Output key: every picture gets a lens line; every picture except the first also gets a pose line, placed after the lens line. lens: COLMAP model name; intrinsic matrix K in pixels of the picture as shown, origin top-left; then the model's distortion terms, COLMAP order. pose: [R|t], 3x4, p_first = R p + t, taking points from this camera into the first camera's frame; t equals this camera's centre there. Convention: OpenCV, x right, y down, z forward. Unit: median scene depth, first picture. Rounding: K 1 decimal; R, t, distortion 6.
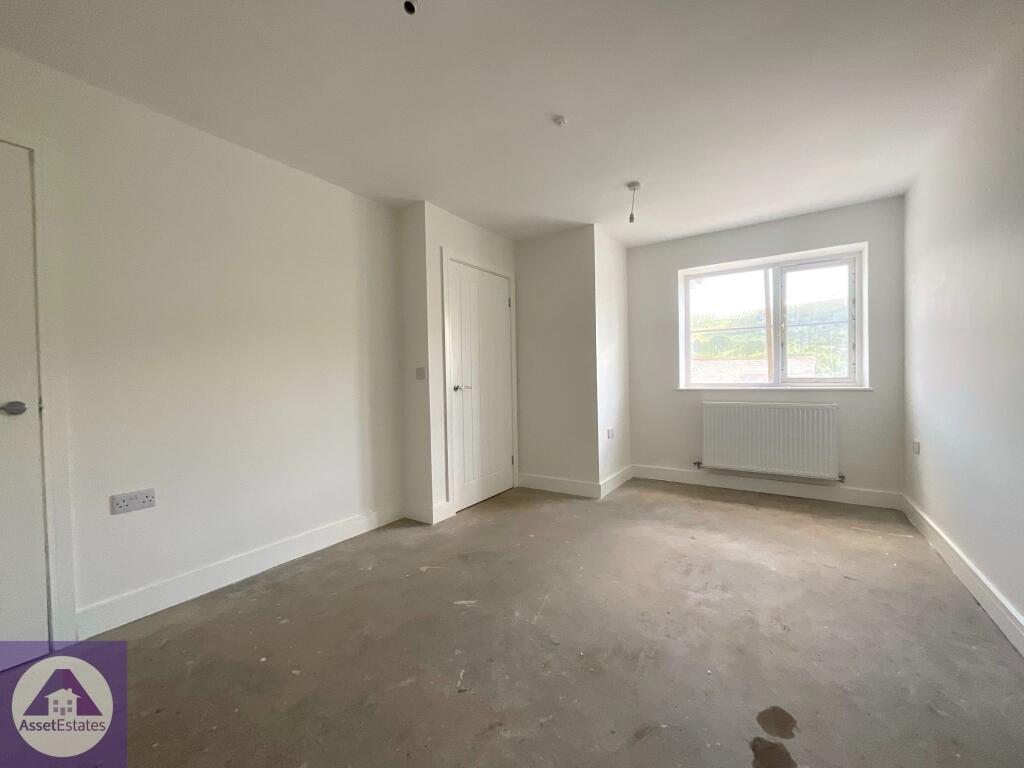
lens RADIAL K [[410.6, 0, 512.0], [0, 410.6, 384.0], [0, 0, 1]] dist [0.000021, 0.000245]
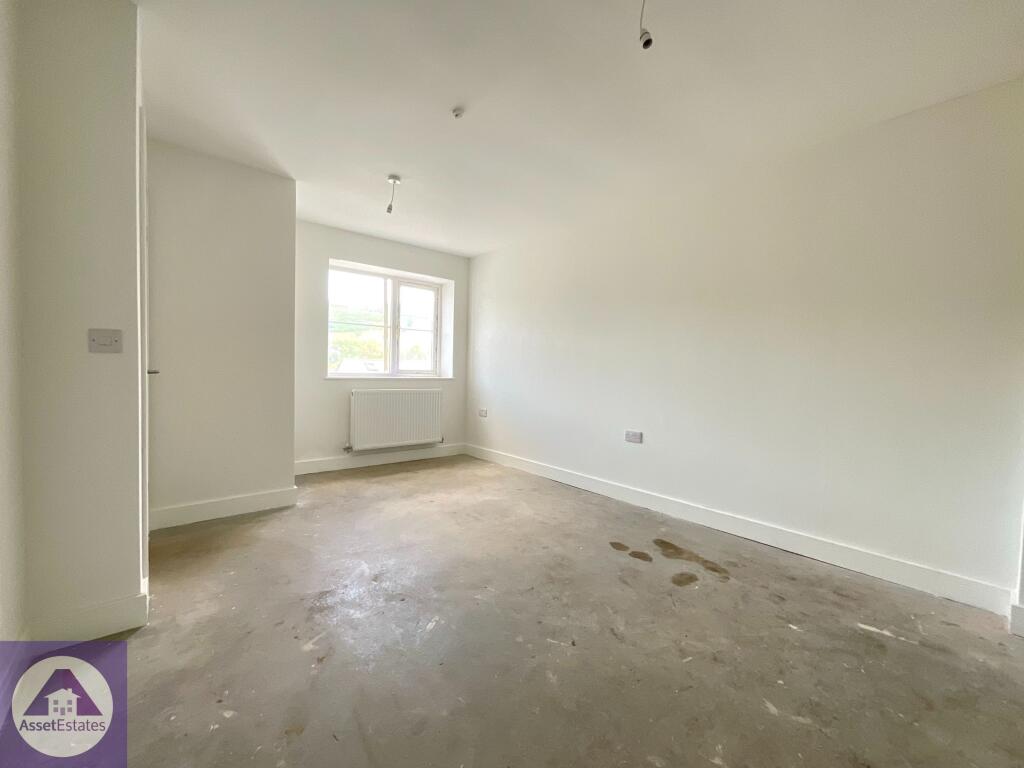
lens RADIAL K [[410.6, 0, 512.0], [0, 410.6, 384.0], [0, 0, 1]] dist [0.000021, 0.000245]
pose [[0.281161, -0.006043, 0.959642, -0.494593], [-0.016886, 0.999794, 0.011243, 0.010569], [-0.959512, -0.019365, 0.281001, 0.341080]]
